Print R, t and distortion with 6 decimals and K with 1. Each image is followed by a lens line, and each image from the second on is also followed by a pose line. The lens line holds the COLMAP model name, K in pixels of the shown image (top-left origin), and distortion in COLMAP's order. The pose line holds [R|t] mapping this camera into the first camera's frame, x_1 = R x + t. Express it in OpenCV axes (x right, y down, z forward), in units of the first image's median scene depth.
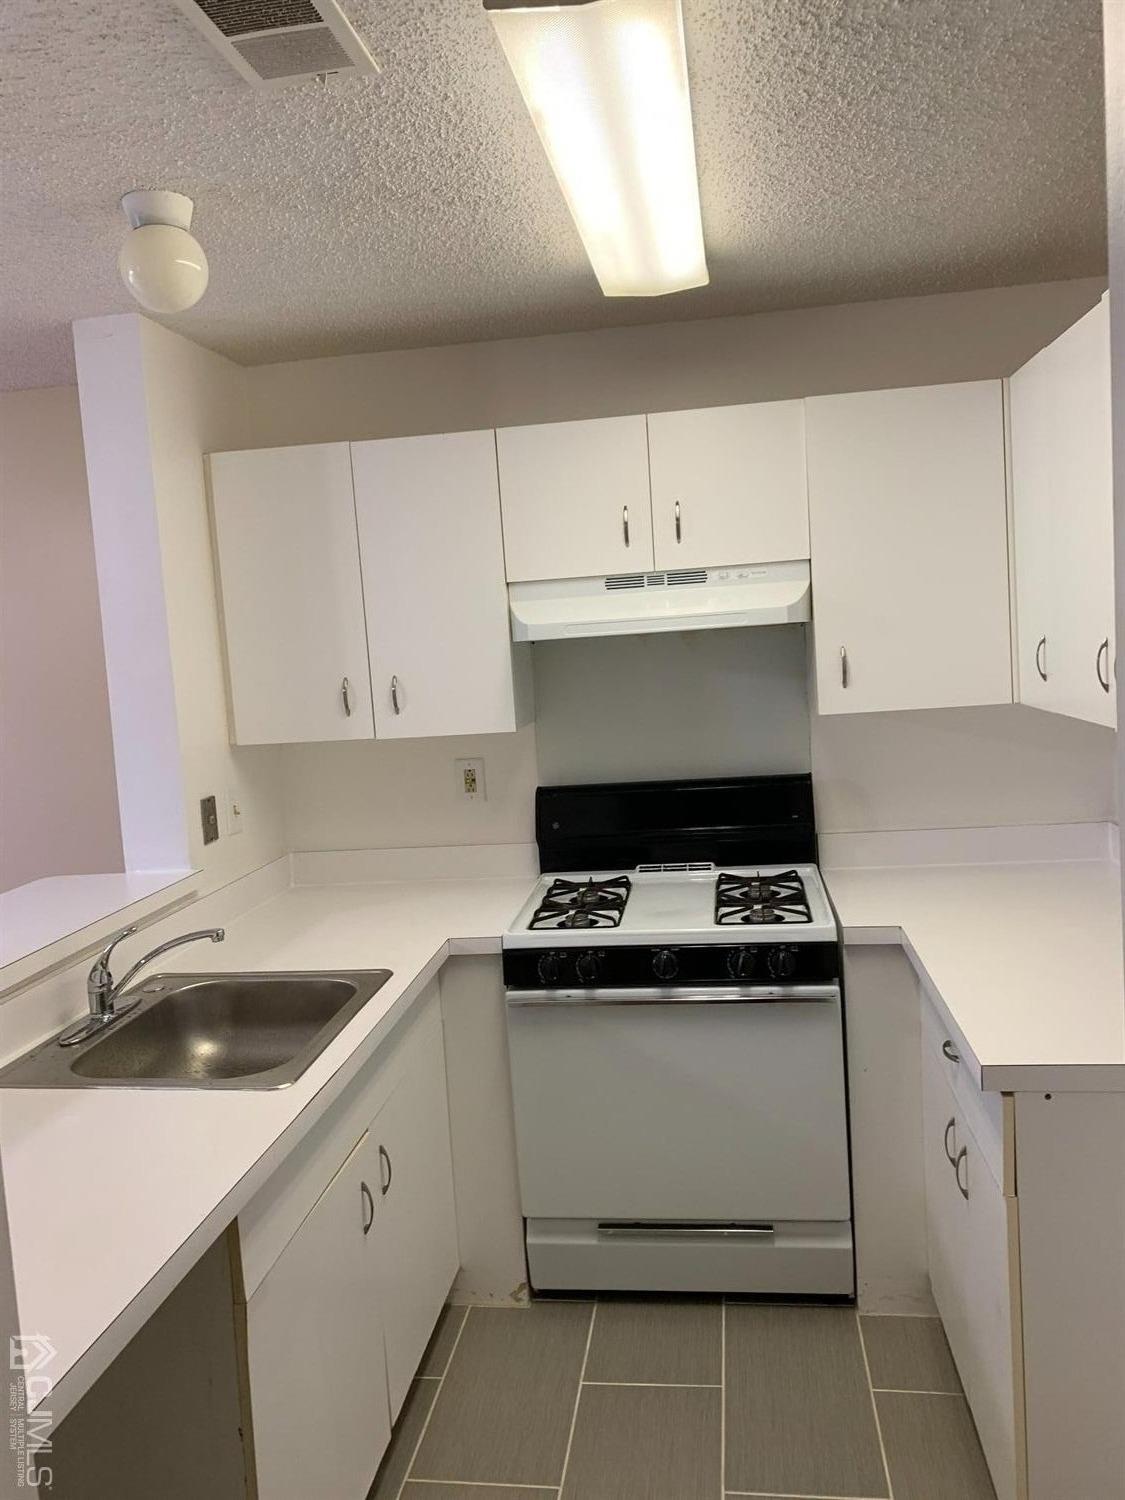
lens RADIAL K [[1191.6, 0, 556.6], [0, 1191.6, 740.5], [0, 0, 1]] dist [0.052807, -0.080244]
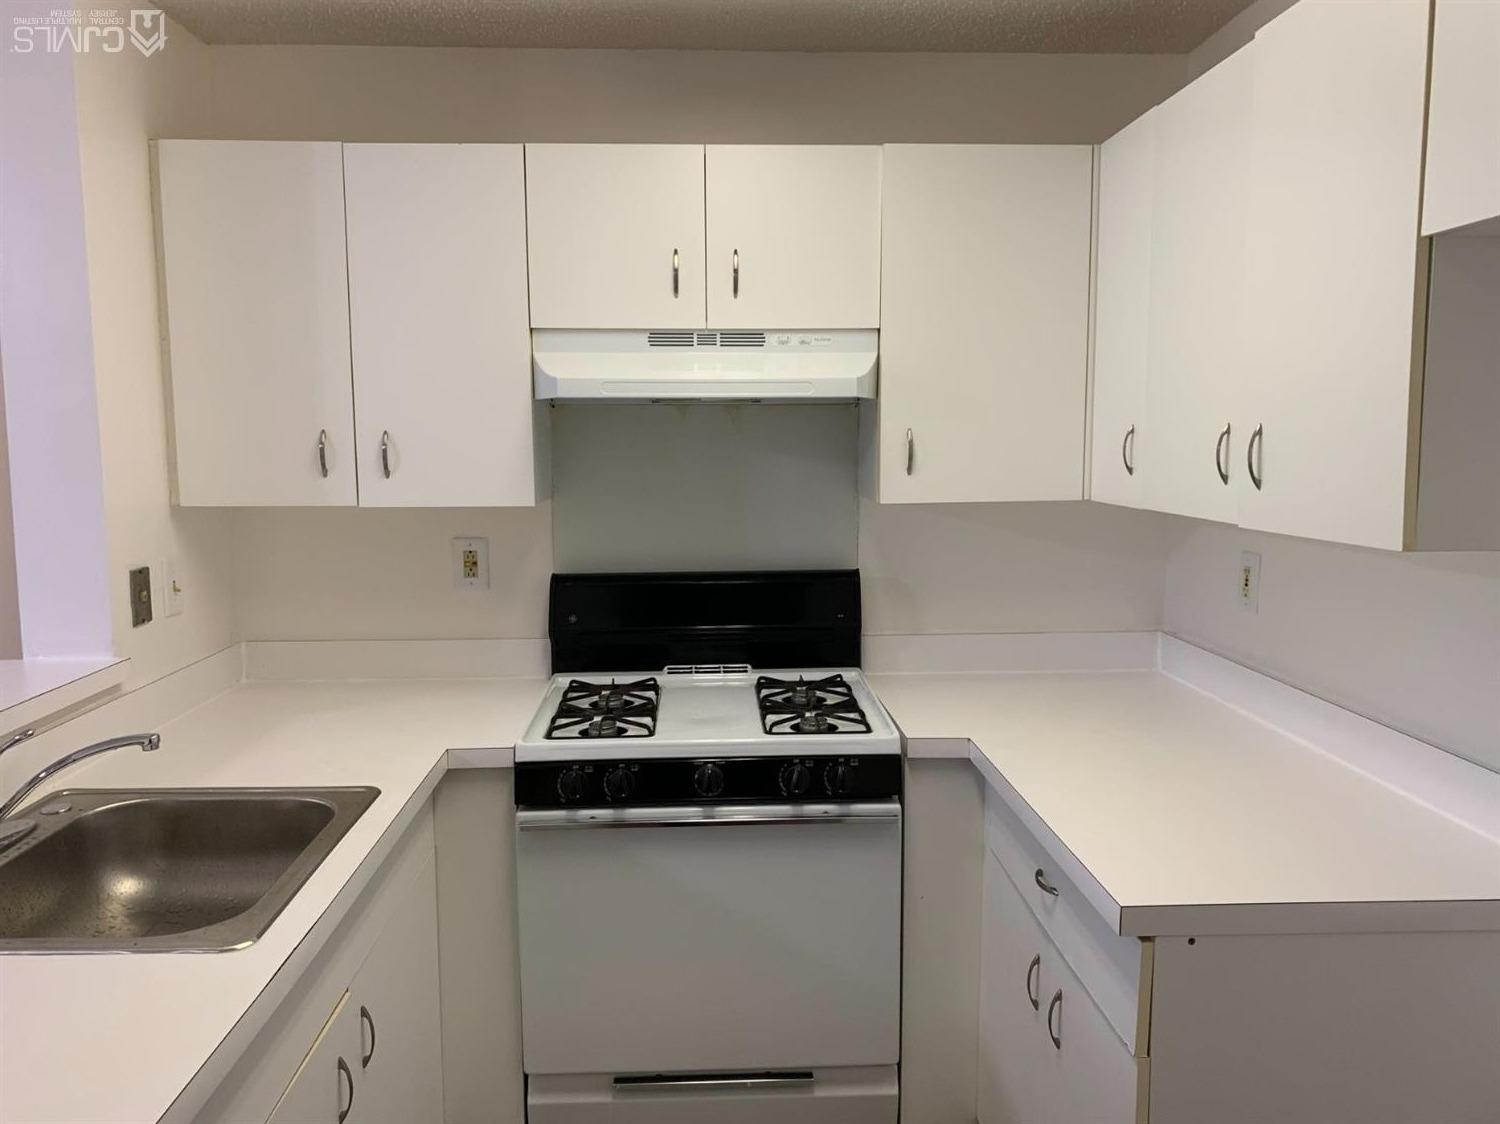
lens RADIAL K [[1191.6, 0, 759.1], [0, 1191.6, 569.1], [0, 0, 1]] dist [0.052807, -0.080244]
pose [[0.979799, 0.039452, 0.196053, -0.044552], [-0.043175, 0.998959, 0.014752, 0.019067], [-0.195266, -0.022919, 0.980482, 0.136906]]
